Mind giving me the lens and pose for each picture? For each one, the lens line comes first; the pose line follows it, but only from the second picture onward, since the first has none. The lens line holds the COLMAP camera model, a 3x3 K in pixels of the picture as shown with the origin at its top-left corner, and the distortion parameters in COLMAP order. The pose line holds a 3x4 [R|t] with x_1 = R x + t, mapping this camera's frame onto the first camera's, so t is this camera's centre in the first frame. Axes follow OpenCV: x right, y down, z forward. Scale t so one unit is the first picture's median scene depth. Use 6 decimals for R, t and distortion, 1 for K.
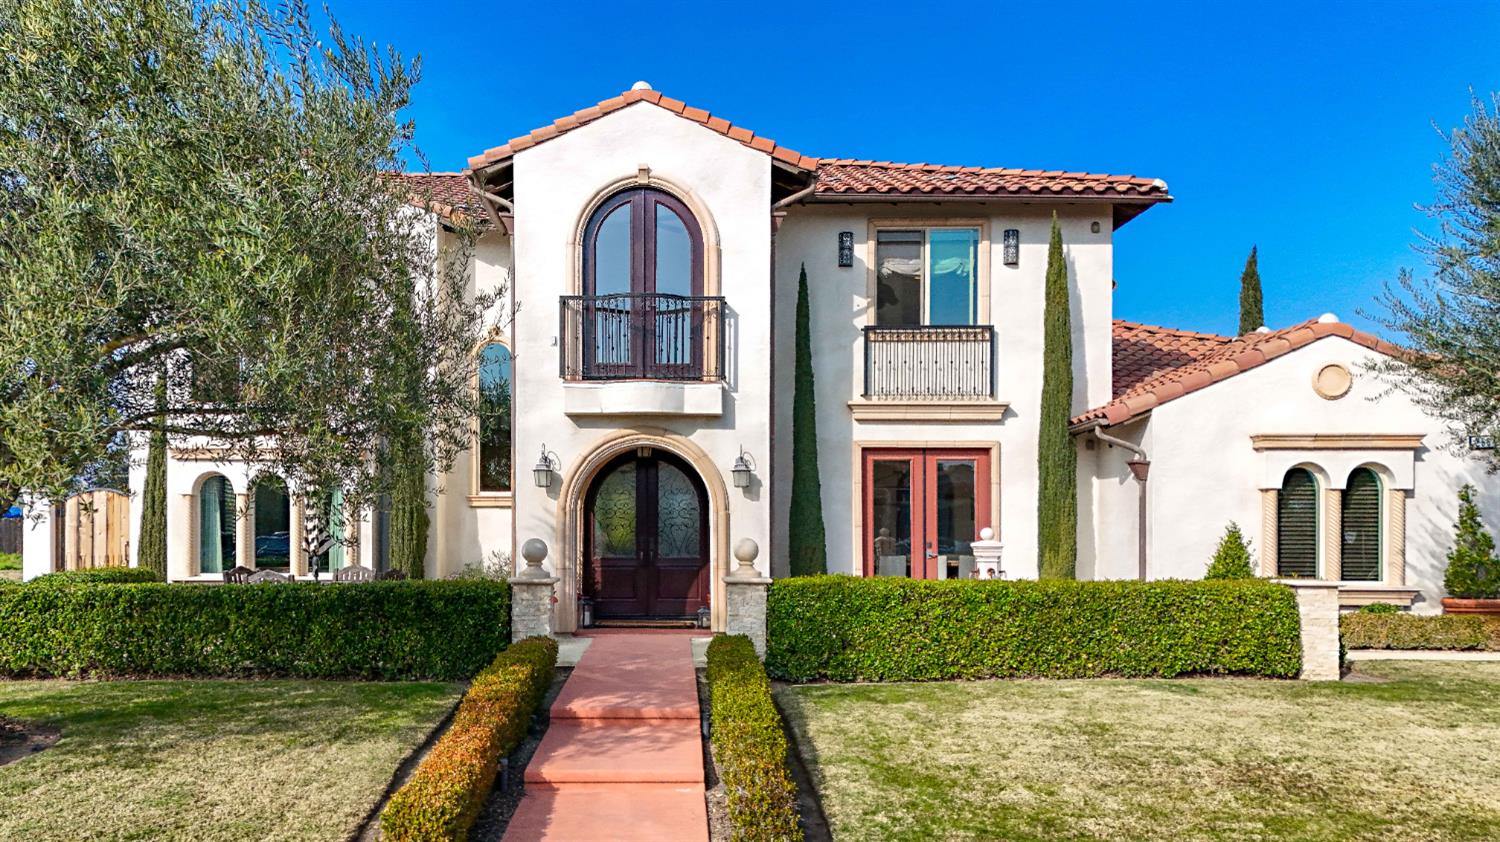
lens RADIAL K [[1162.6, 0, 687.8], [0, 1162.6, 524.9], [0, 0, 1]] dist [0.097477, -0.000309]
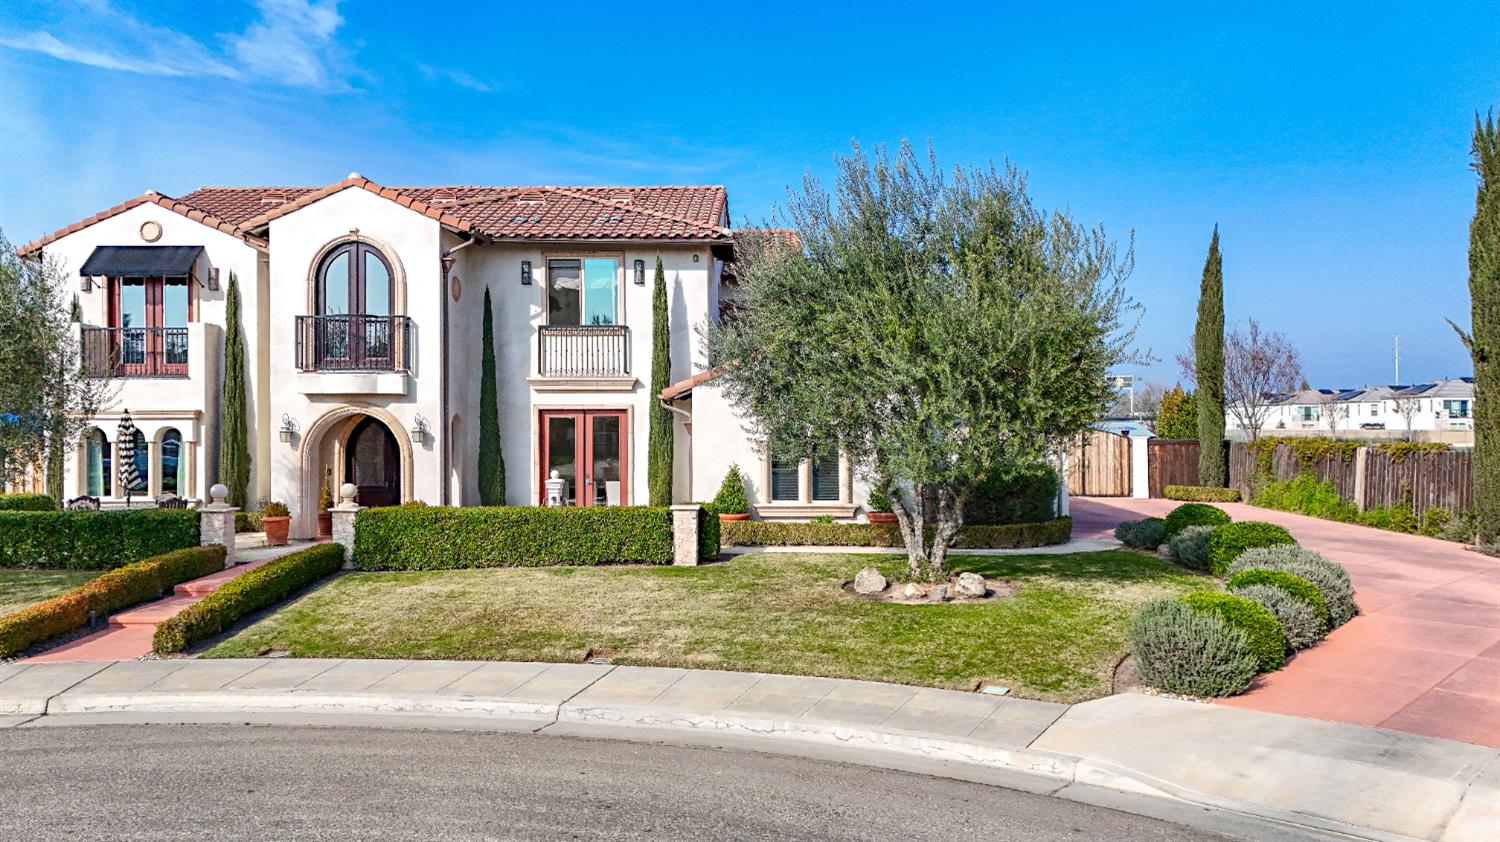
lens RADIAL K [[1140.2, 0, 750.0], [0, 1140.2, 421.0], [0, 0, 1]] dist [0.087365, -0.077871]
pose [[0.999362, -0.006361, -0.035149, 0.515513], [0.006195, 0.999969, -0.004821, -0.048668], [0.035178, 0.004601, 0.999370, -0.454696]]
